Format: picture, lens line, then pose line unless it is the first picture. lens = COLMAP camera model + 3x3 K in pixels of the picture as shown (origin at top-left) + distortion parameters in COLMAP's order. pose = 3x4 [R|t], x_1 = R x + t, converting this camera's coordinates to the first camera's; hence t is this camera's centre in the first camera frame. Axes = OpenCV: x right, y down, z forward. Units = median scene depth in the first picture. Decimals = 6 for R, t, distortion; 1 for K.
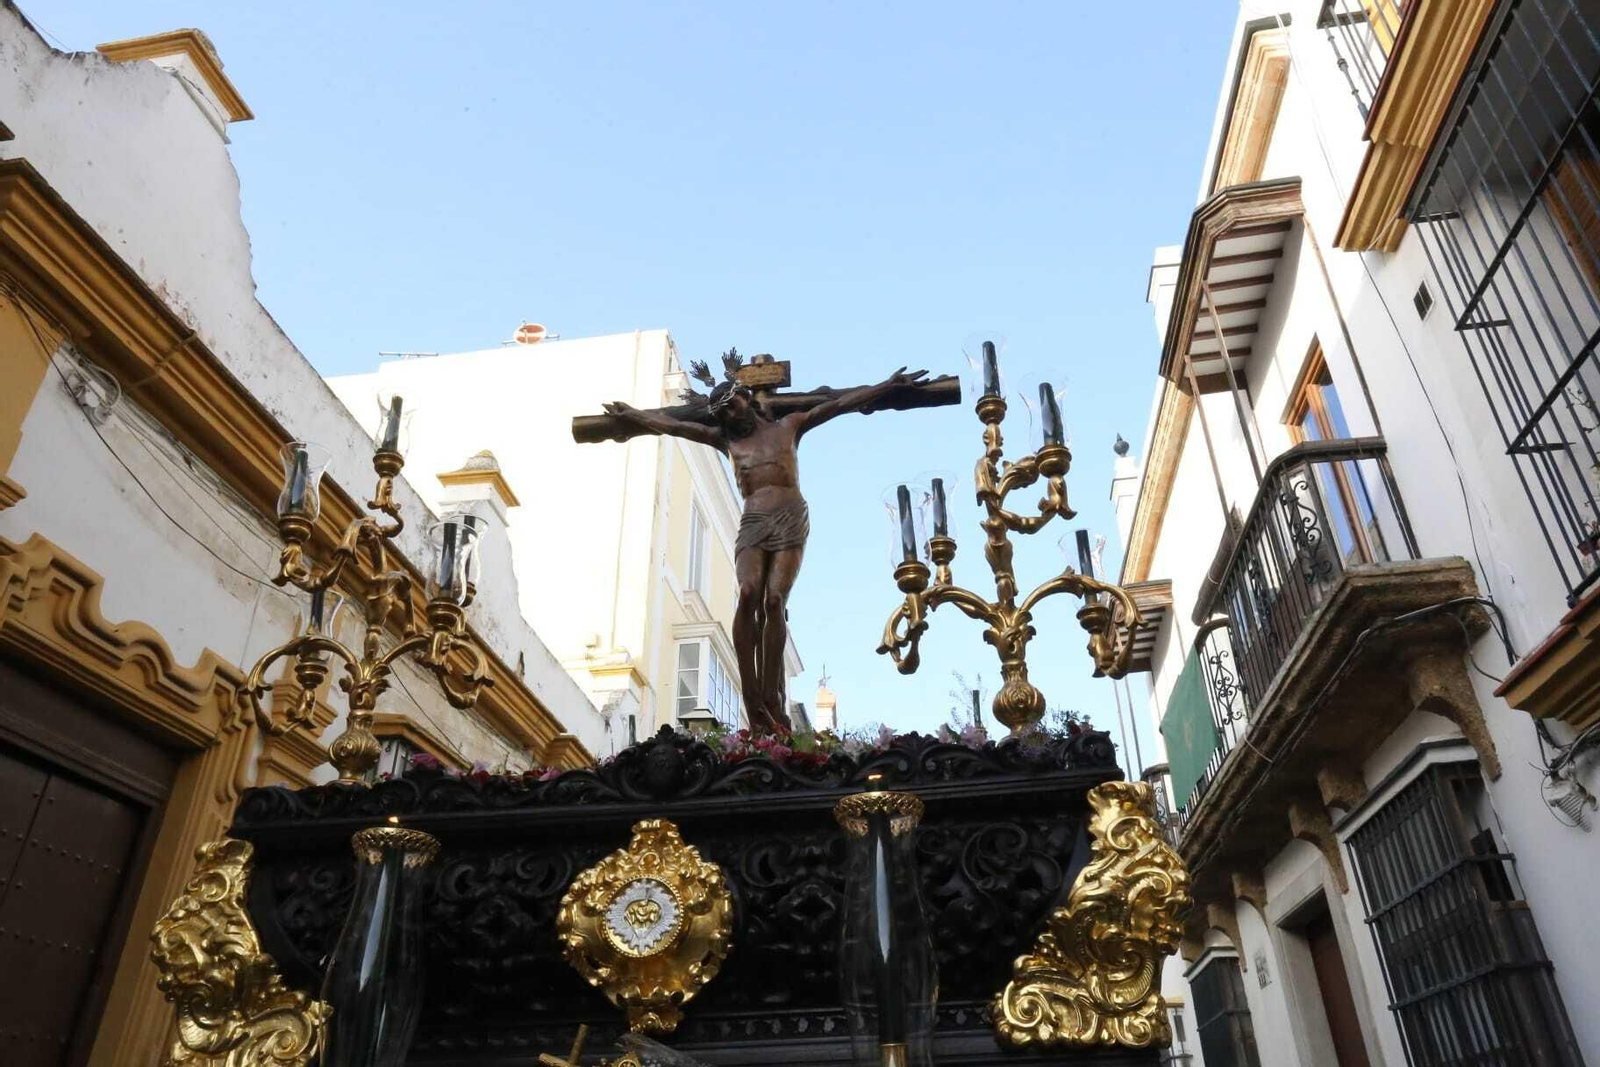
lens RADIAL K [[1066.1, 0, 800.0], [0, 1066.1, 533.5], [0, 0, 1]] dist [-0.076710, 0.060111]
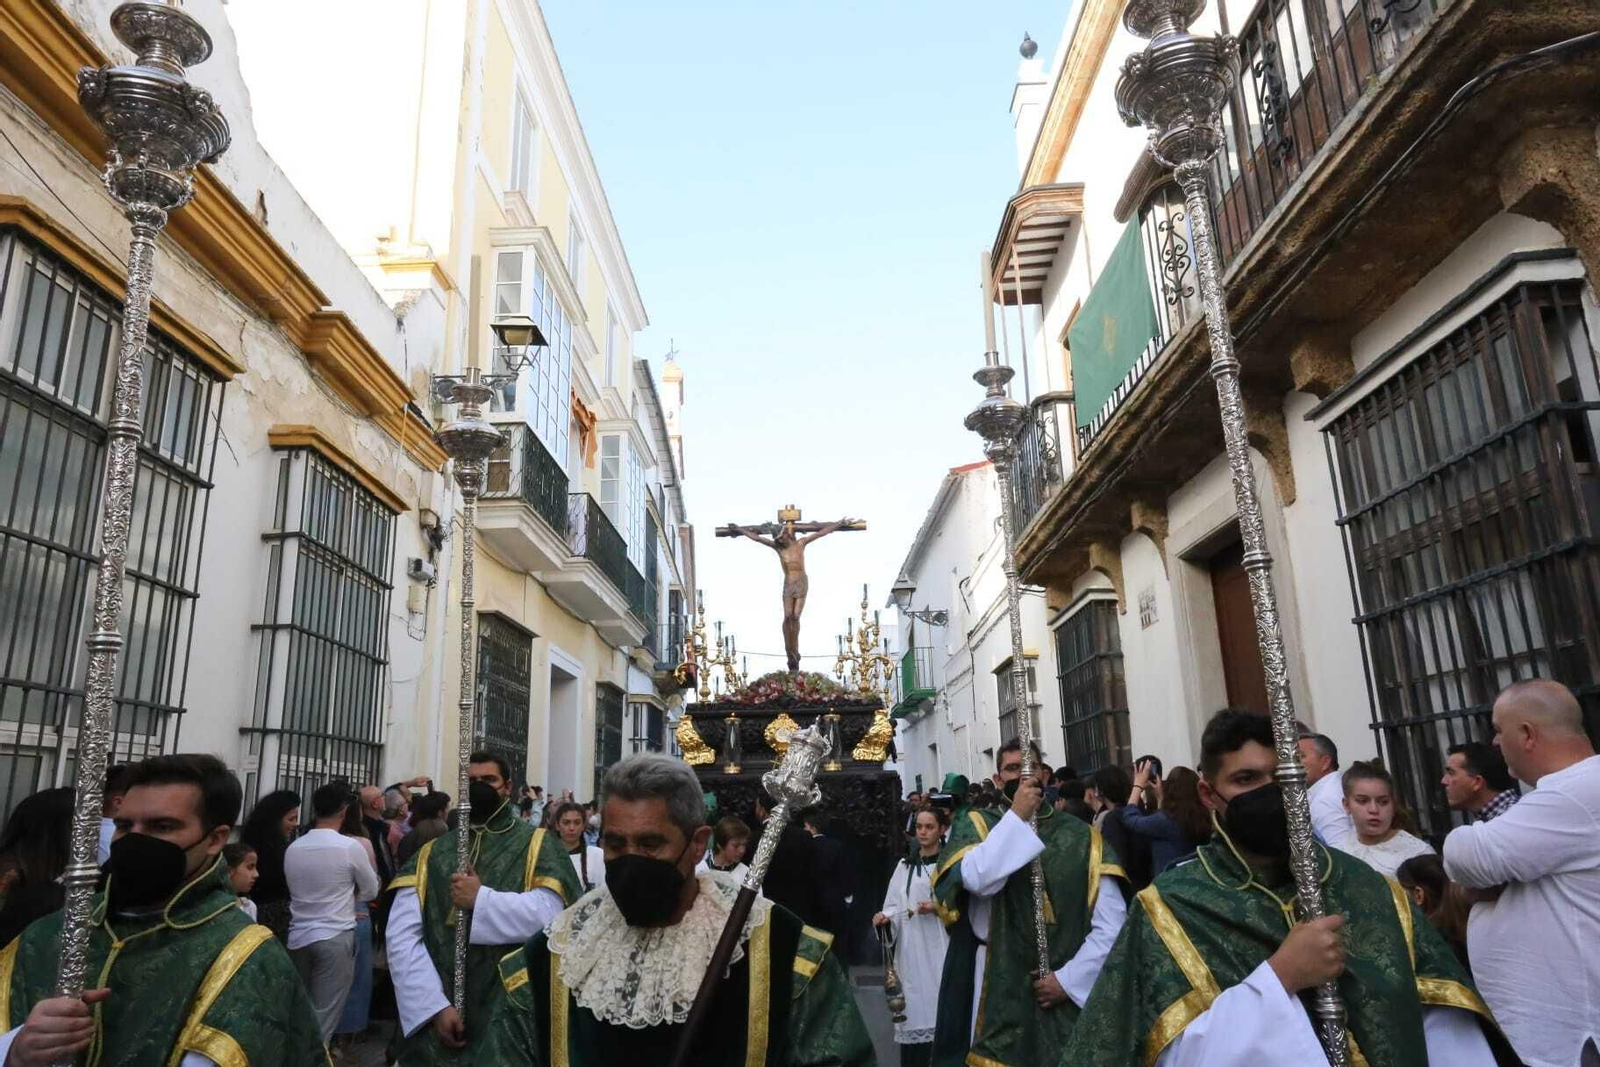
lens RADIAL K [[1066.1, 0, 800.0], [0, 1066.1, 533.5], [0, 0, 1]] dist [-0.076710, 0.060111]
pose [[0.989407, 0.016691, 0.144205, 0.010232], [-0.056448, 0.959426, 0.276254, 0.126964], [-0.133743, -0.281468, 0.950205, 0.199558]]
